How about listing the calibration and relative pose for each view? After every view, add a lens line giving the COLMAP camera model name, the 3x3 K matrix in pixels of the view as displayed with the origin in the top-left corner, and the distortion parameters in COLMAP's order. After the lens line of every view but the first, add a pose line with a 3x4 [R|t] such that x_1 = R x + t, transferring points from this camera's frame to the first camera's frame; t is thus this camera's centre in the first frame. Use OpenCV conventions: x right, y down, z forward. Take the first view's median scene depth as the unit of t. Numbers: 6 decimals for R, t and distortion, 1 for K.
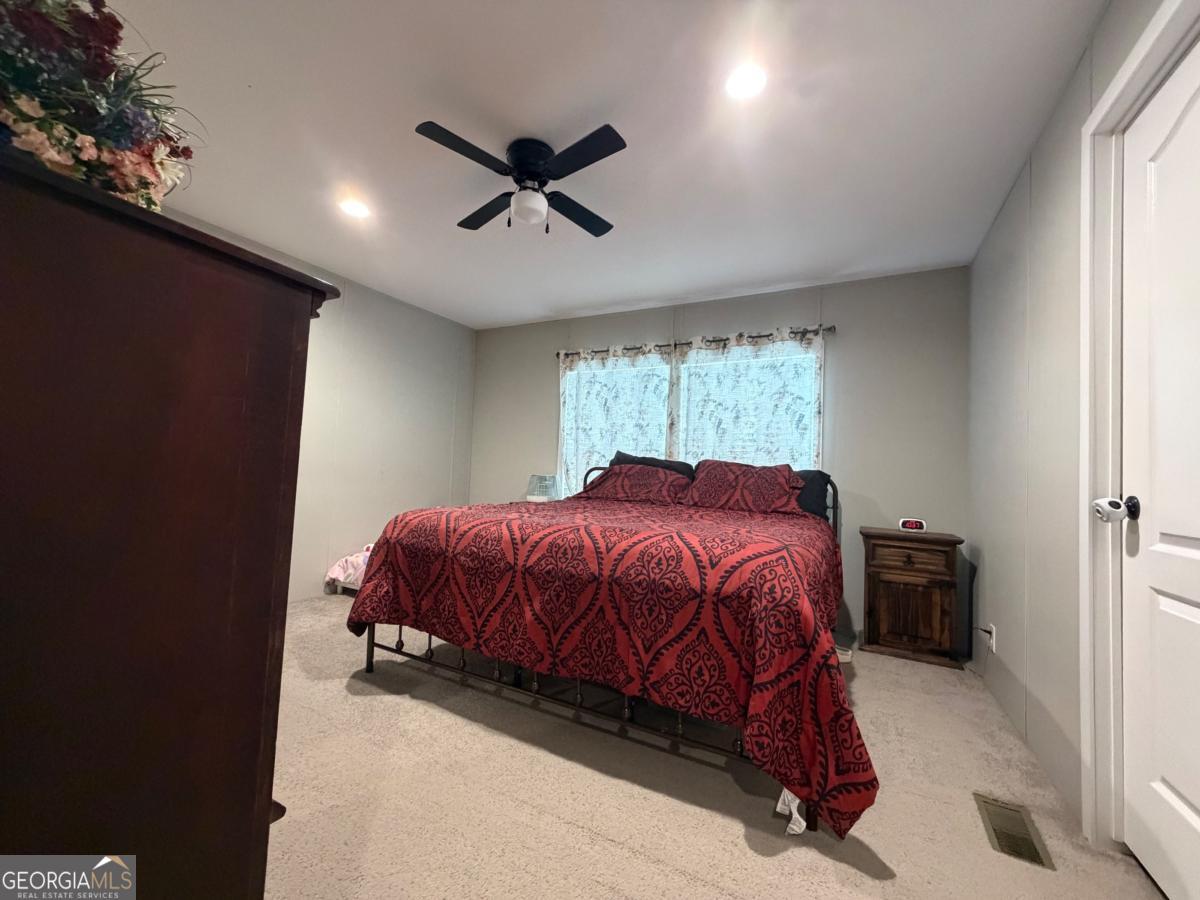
lens RADIAL K [[477.8, 0, 593.4], [0, 477.8, 453.7], [0, 0, 1]] dist [0.000347, -0.000159]
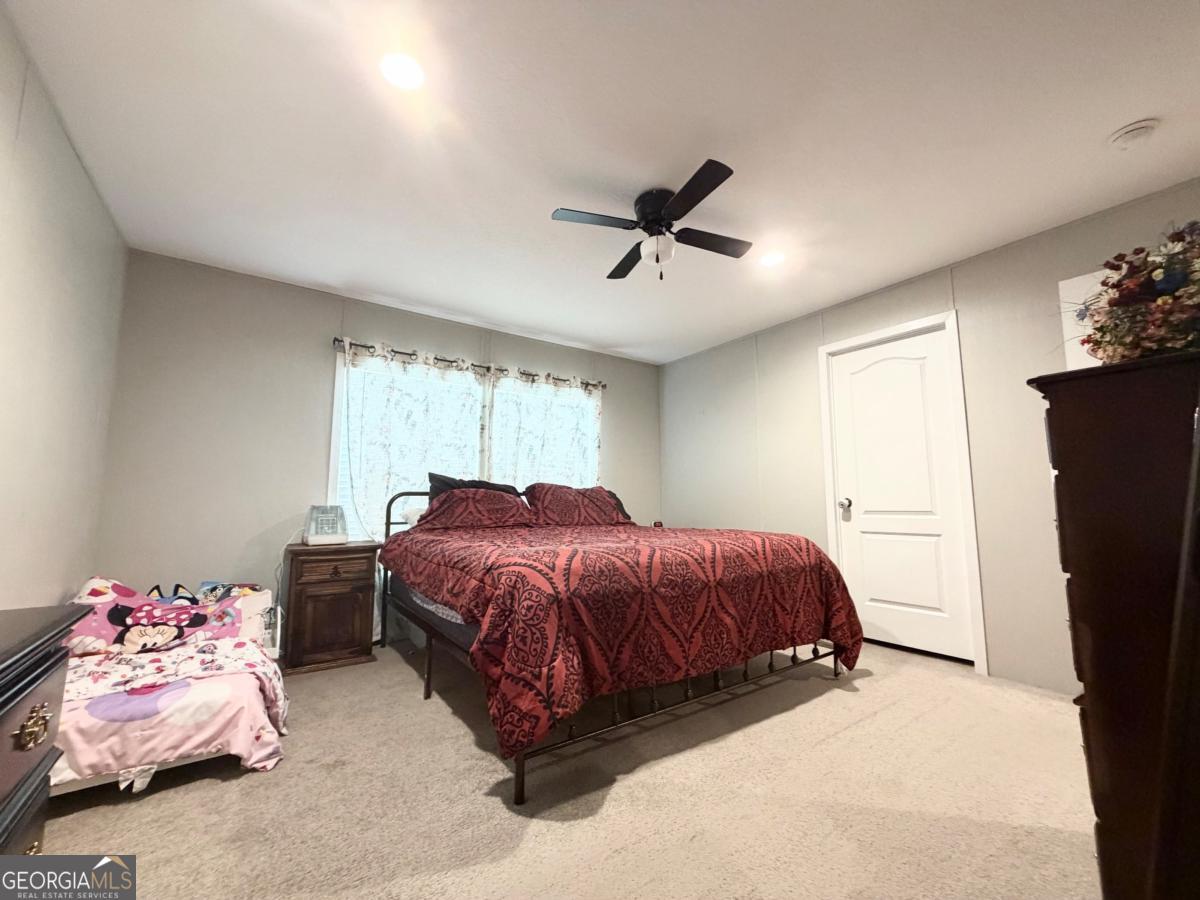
lens RADIAL K [[477.8, 0, 597.9], [0, 477.8, 452.5], [0, 0, 1]] dist [0.000347, -0.000159]
pose [[0.451102, 0.051005, 0.891014, -0.705525], [-0.013901, 0.998646, -0.050128, -0.003954], [-0.892364, 0.010227, 0.451200, 0.398551]]
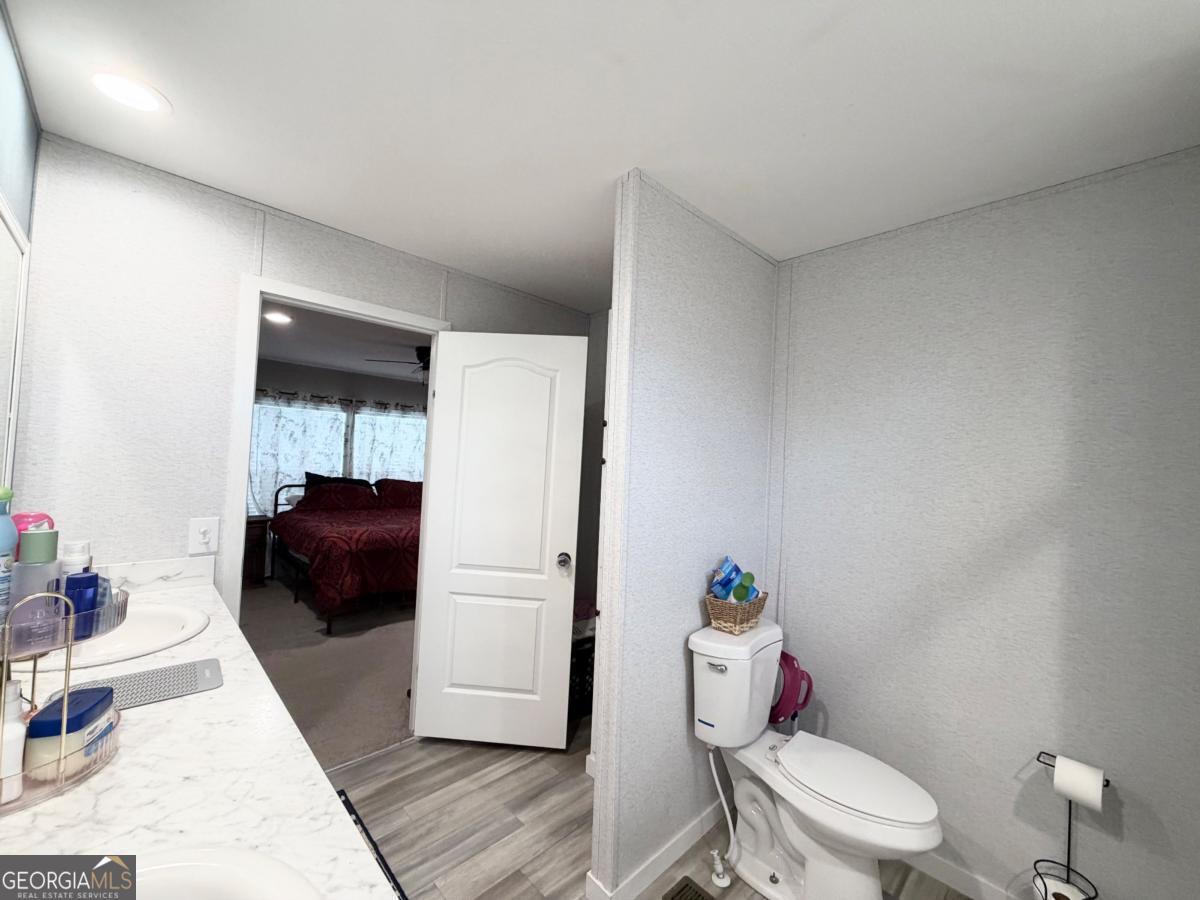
lens RADIAL K [[477.8, 0, 595.3], [0, 477.8, 452.3], [0, 0, 1]] dist [0.000347, -0.000159]
pose [[0.307111, -0.008154, 0.951639, -1.174809], [-0.065541, 0.997408, 0.029697, -0.184937], [-0.949414, -0.071491, 0.305780, -0.218819]]
